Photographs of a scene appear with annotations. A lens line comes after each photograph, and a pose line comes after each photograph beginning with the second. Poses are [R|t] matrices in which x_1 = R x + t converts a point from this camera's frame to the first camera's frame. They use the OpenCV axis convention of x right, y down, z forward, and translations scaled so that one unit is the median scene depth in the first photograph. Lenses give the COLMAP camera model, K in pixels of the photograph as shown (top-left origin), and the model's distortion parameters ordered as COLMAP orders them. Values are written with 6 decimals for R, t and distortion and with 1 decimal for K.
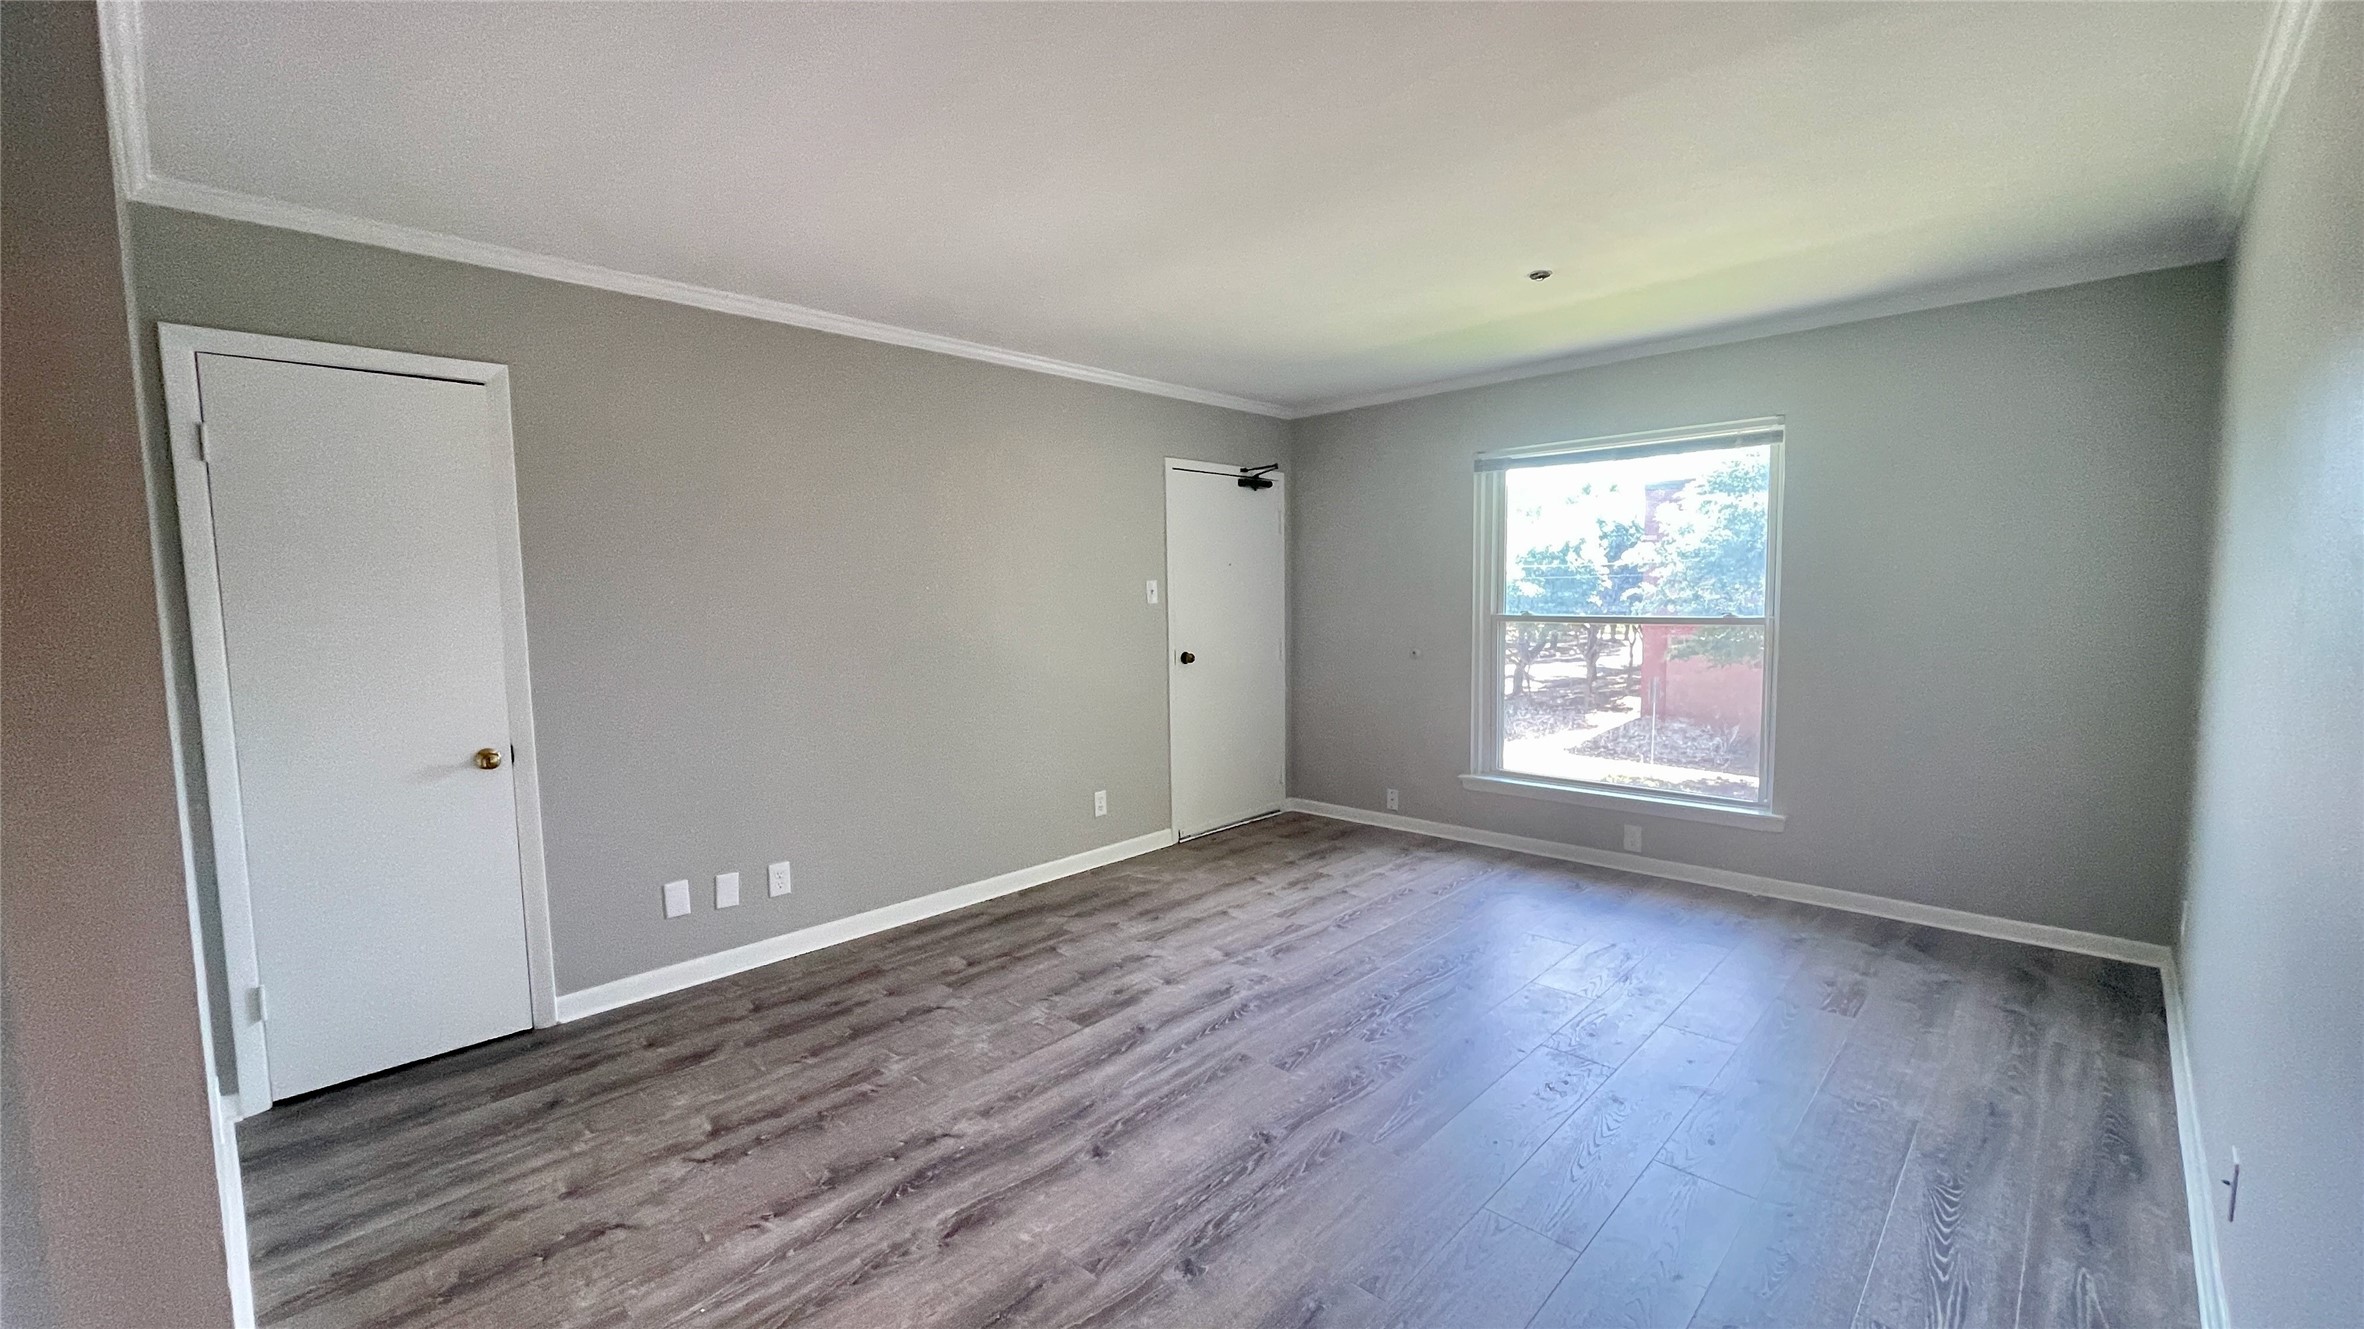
lens RADIAL K [[956.2, 0, 1175.3], [0, 956.2, 673.3], [0, 0, 1]] dist [0.001280, 0.000346]
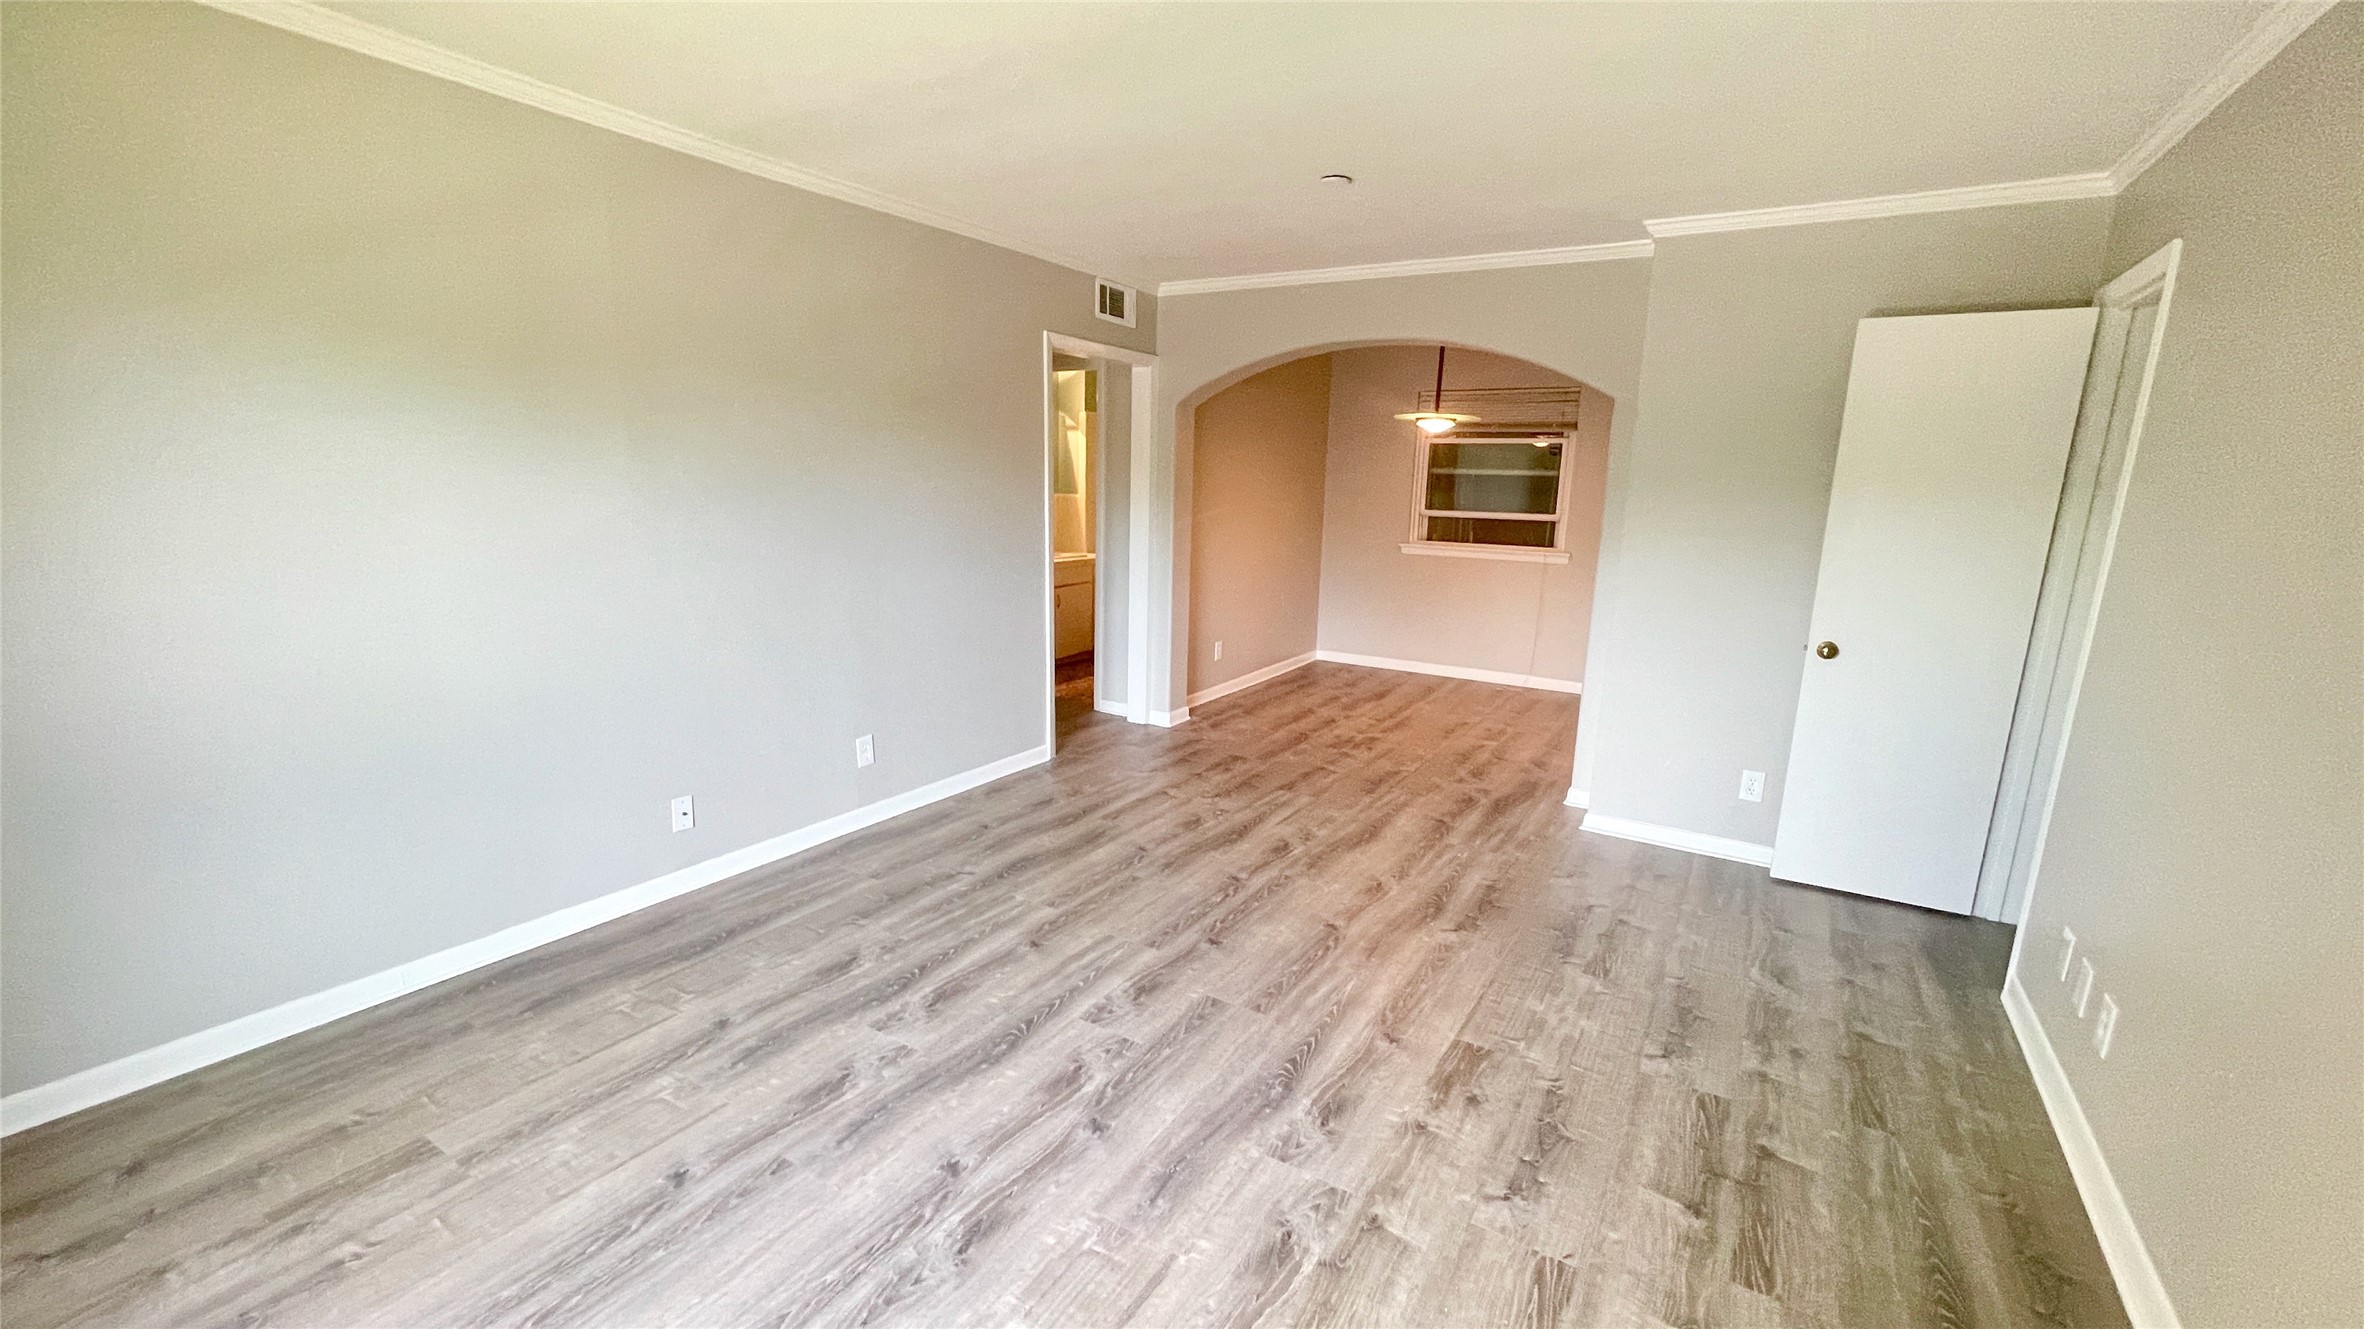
lens RADIAL K [[961.2, 0, 1176.6], [0, 961.2, 672.6], [0, 0, 1]] dist [0.002544, 0.000015]
pose [[-0.978090, 0.028810, -0.206178, 0.278519], [-0.034244, 0.954623, 0.295842, -0.158641], [0.205345, 0.296420, -0.932721, 1.472081]]
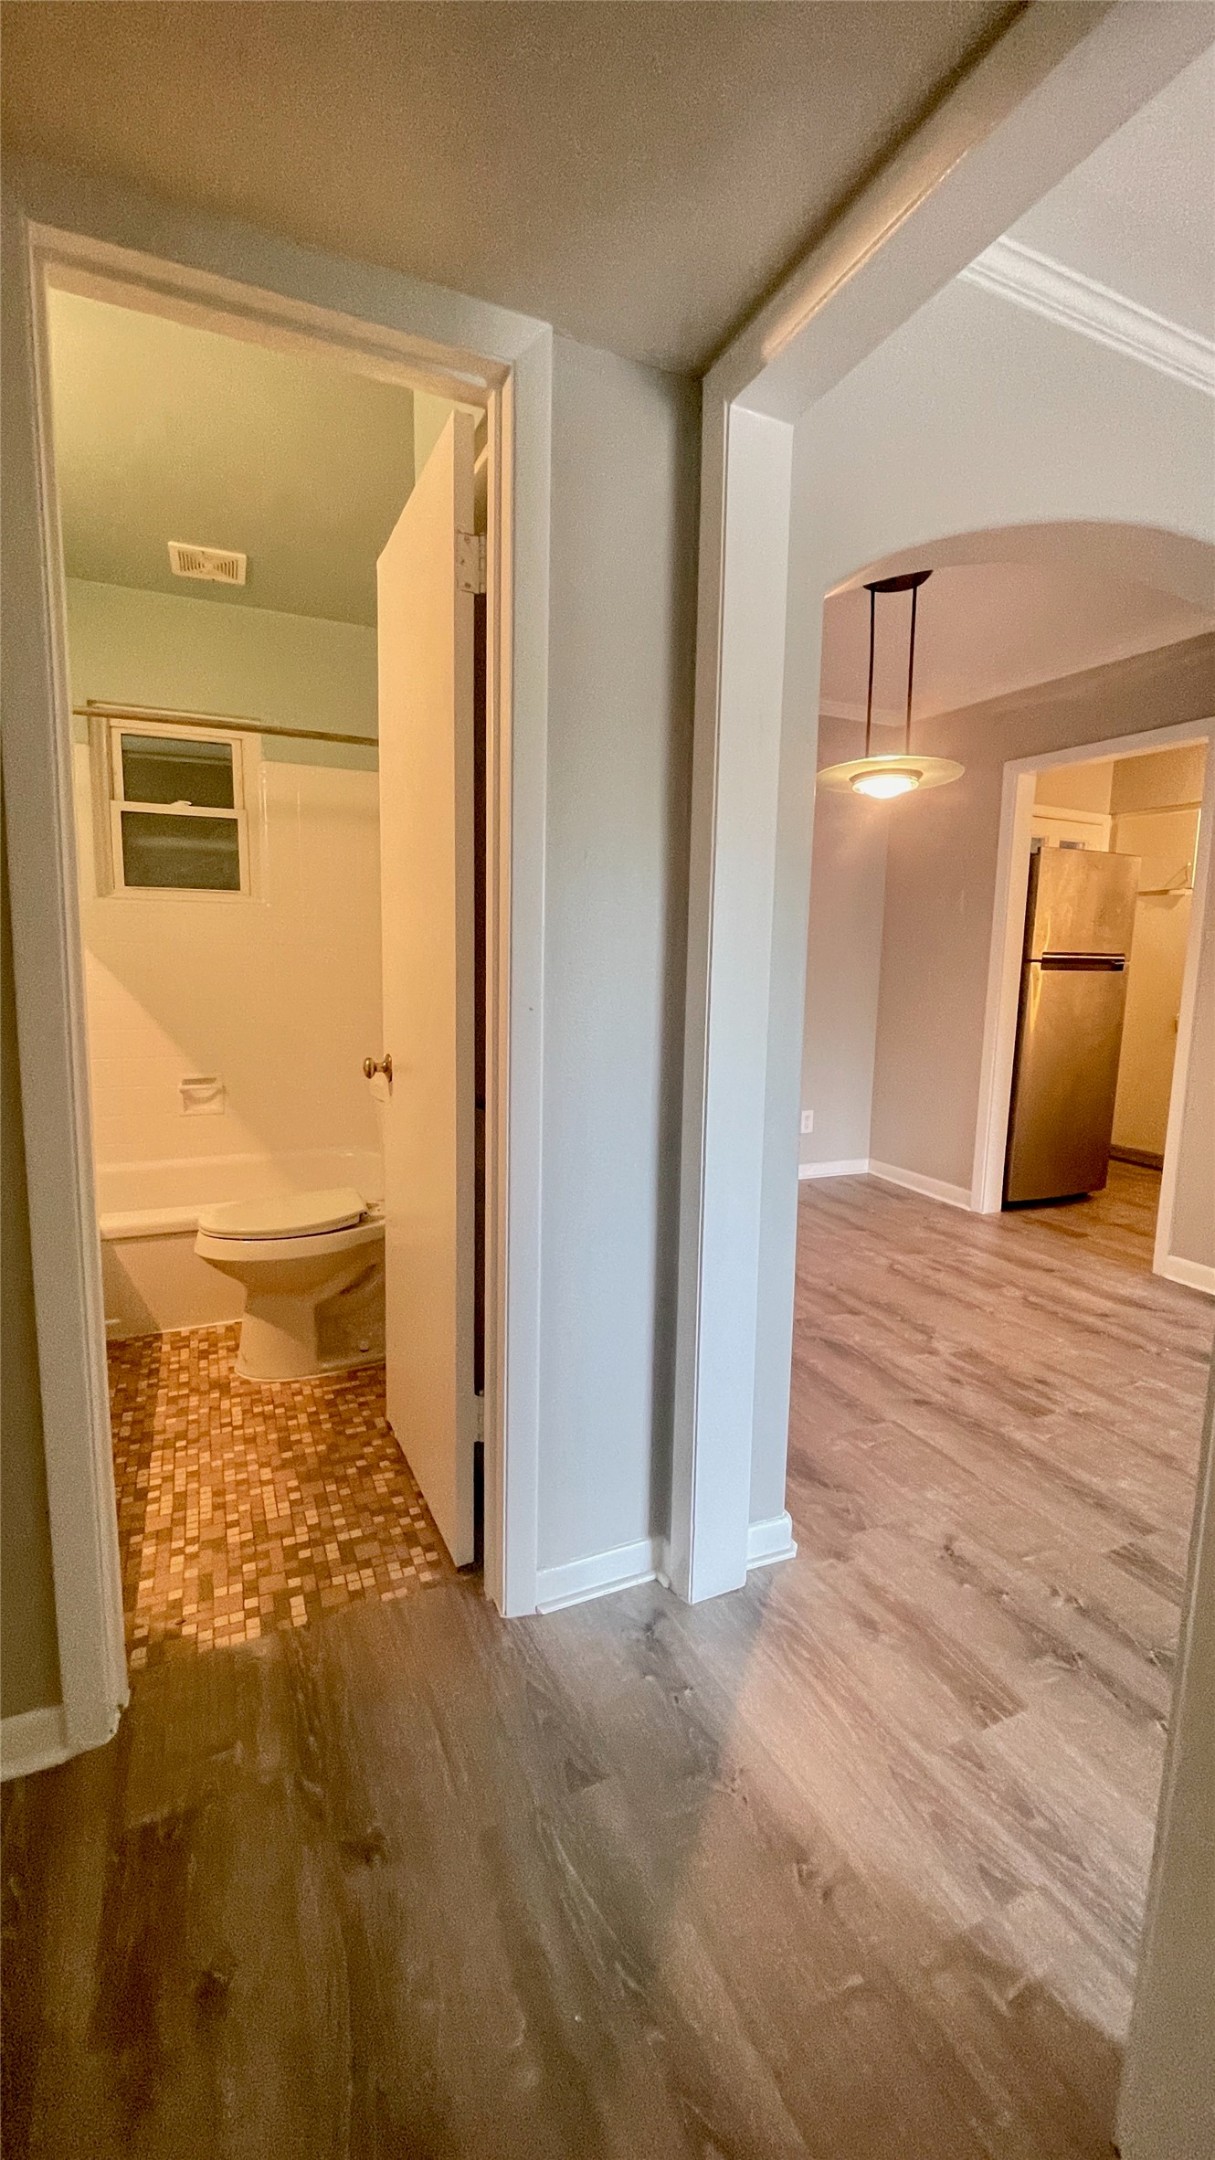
lens RADIAL K [[881.3, 0, 600.1], [0, 881.3, 1071.4], [0, 0, 1]] dist [-0.002555, 0.000344]
pose [[-0.358310, 0.124260, -0.925296, 0.442988], [-0.101652, 0.980018, 0.170973, 0.064014], [0.928052, 0.155320, -0.338519, -0.020277]]
